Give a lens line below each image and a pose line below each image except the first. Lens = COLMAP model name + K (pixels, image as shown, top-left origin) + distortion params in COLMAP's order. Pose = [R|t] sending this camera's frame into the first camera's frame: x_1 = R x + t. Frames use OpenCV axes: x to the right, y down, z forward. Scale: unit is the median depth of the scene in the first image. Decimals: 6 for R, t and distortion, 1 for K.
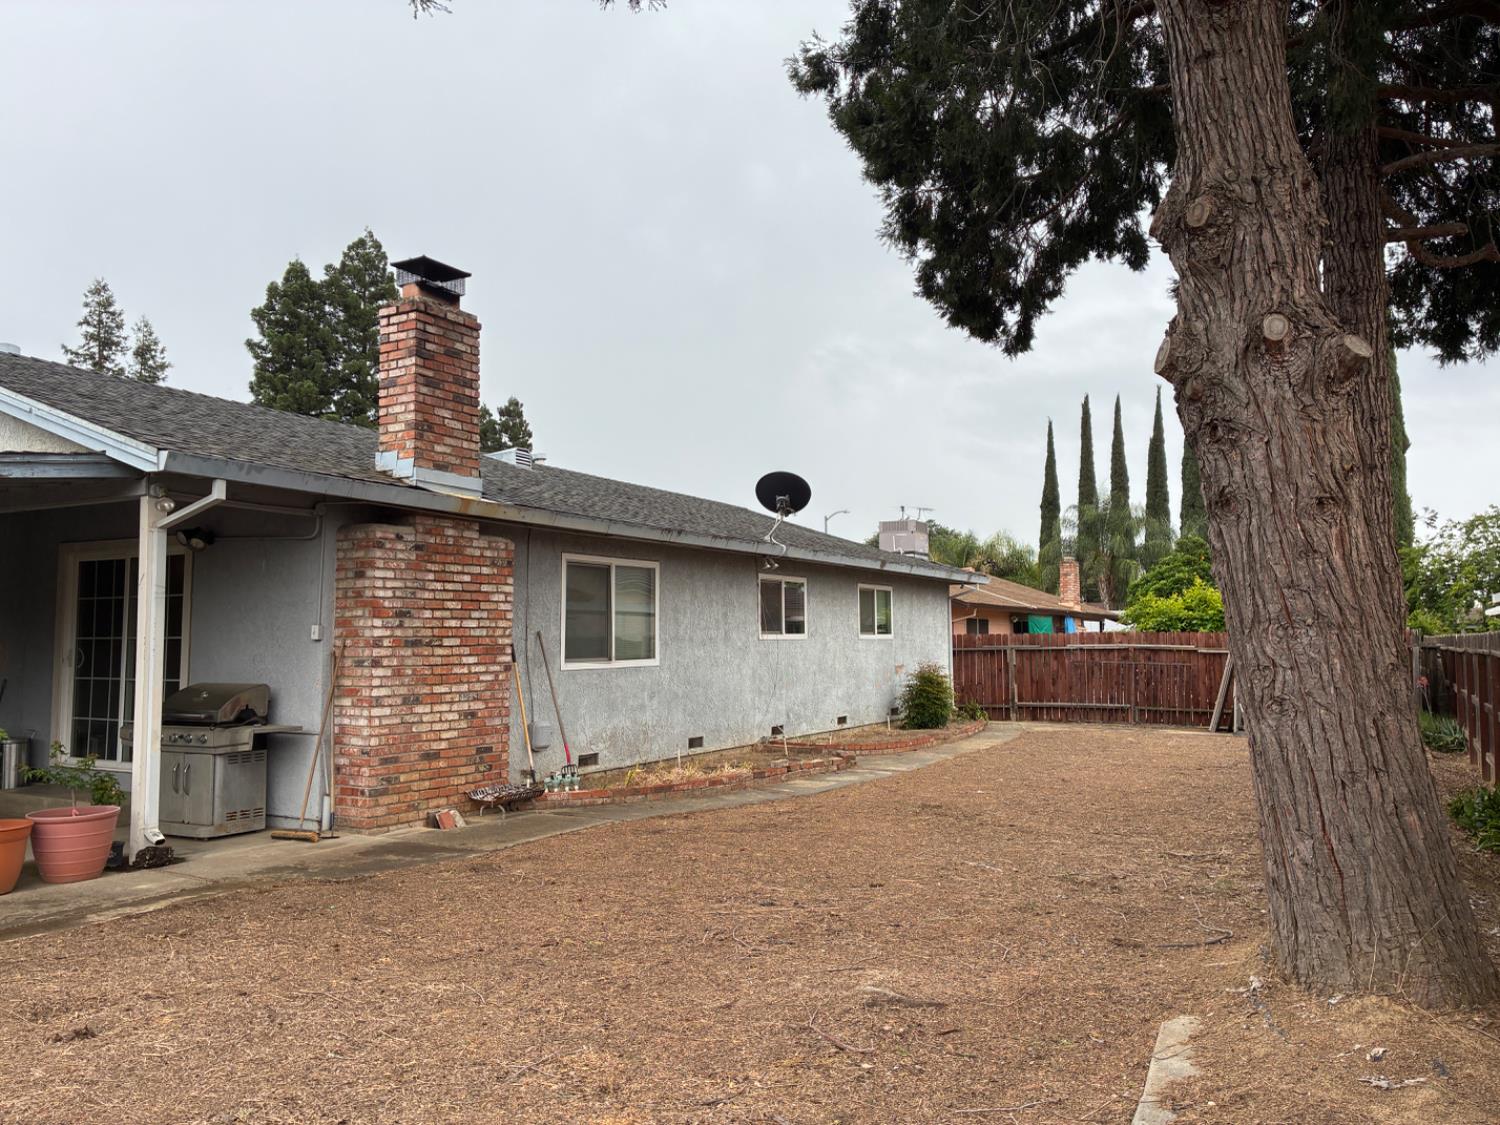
lens RADIAL K [[1141.0, 0, 742.6], [0, 1141.0, 563.0], [0, 0, 1]] dist [0.016288, 0.003141]
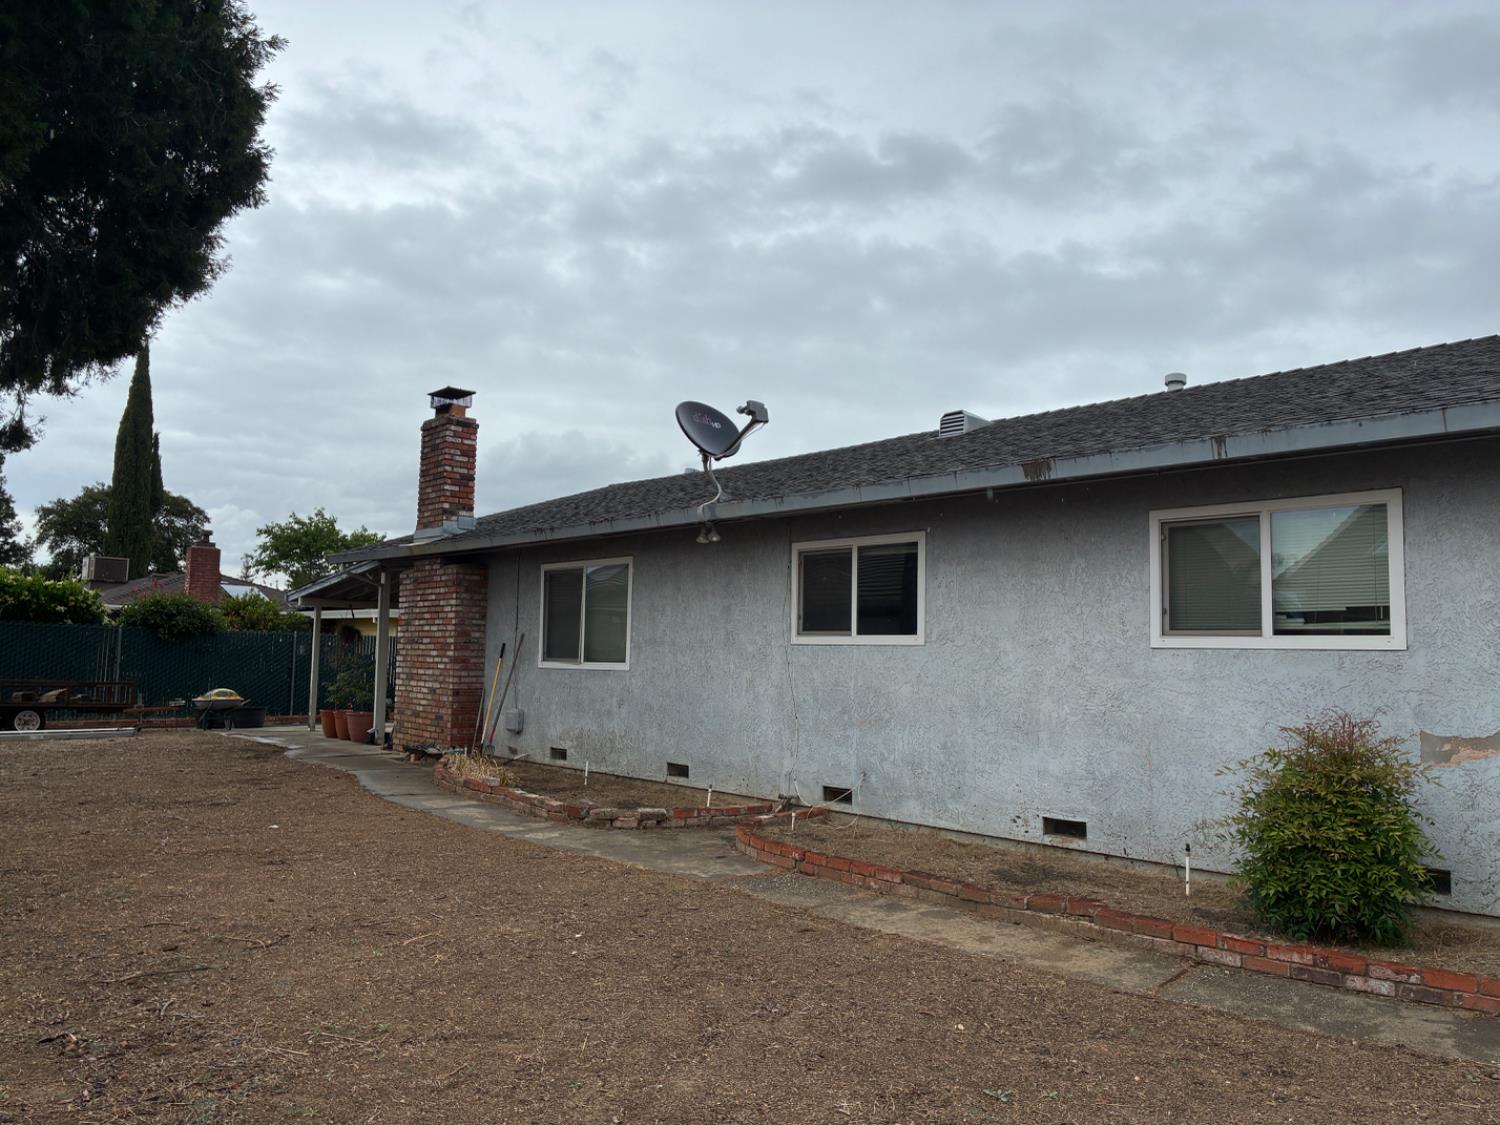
lens RADIAL K [[1141.0, 0, 749.1], [0, 1141.0, 558.7], [0, 0, 1]] dist [0.016288, 0.003141]
pose [[-0.337418, -0.071753, -0.938616, 0.705414], [0.051319, 0.994206, -0.094451, 0.087011], [0.939955, -0.080039, -0.331781, 1.320350]]
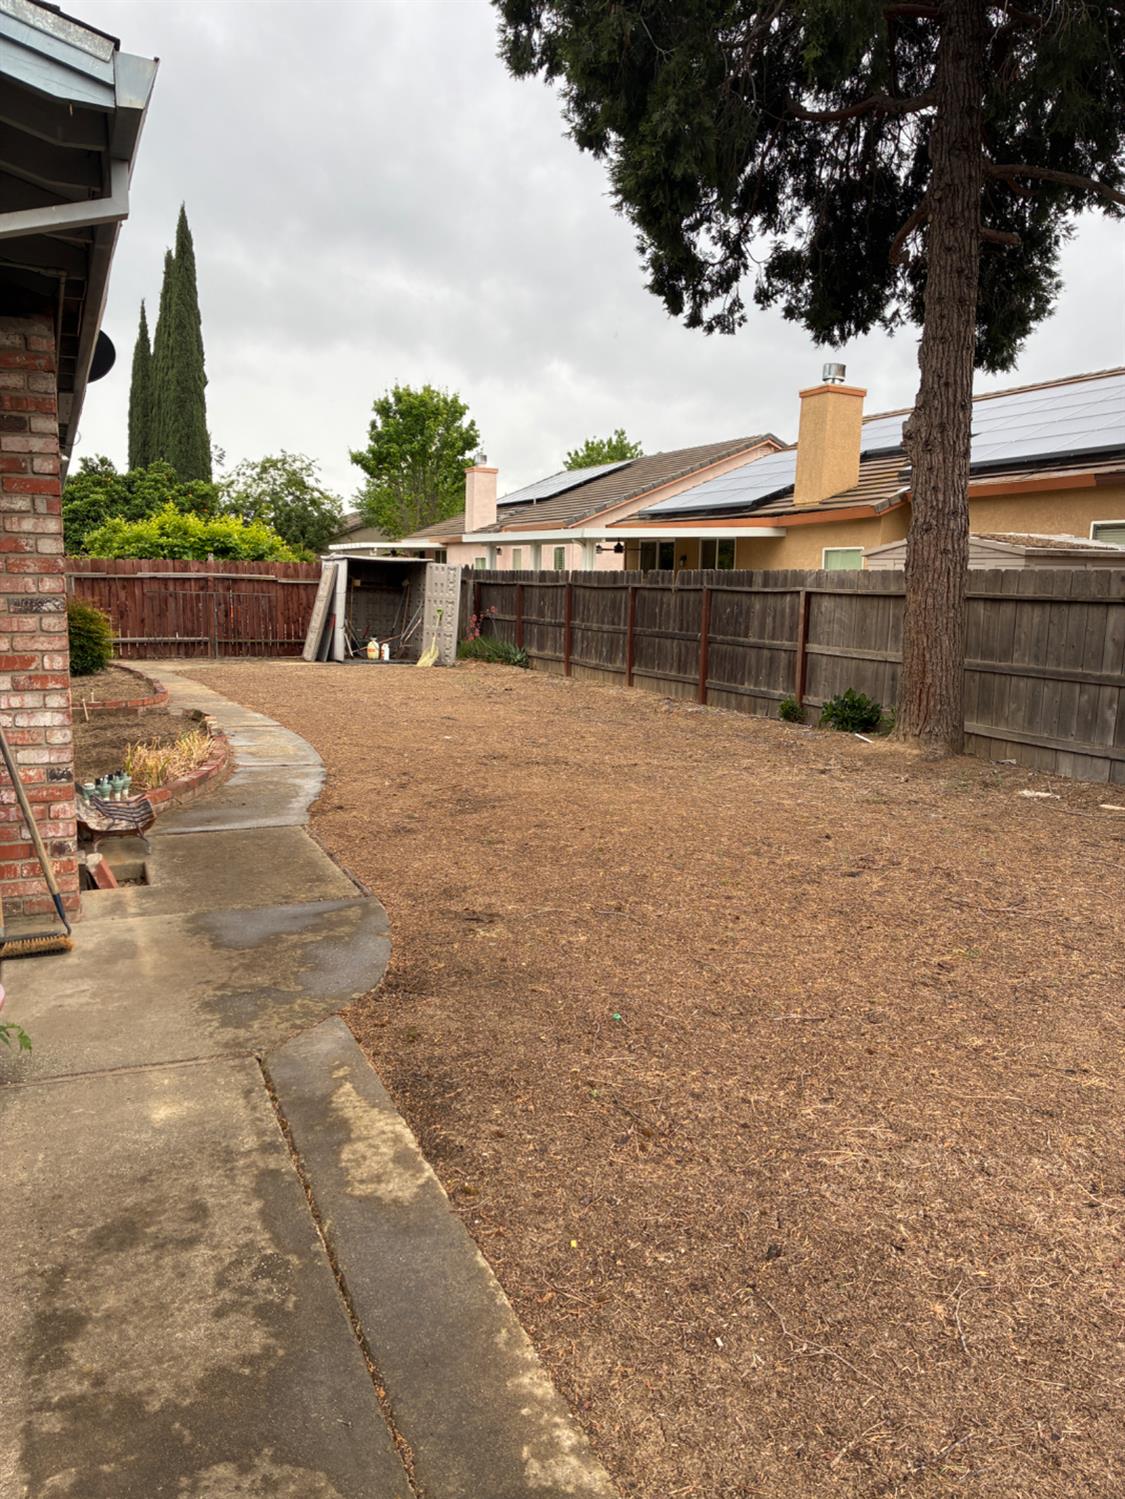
lens RADIAL K [[1140.2, 0, 556.4], [0, 1140.2, 744.7], [0, 0, 1]] dist [0.016288, 0.003141]
pose [[0.601755, -0.107751, 0.791379, -0.408817], [-0.069112, 0.980116, 0.186001, 0.025233], [-0.795685, -0.166621, 0.582343, 0.342704]]
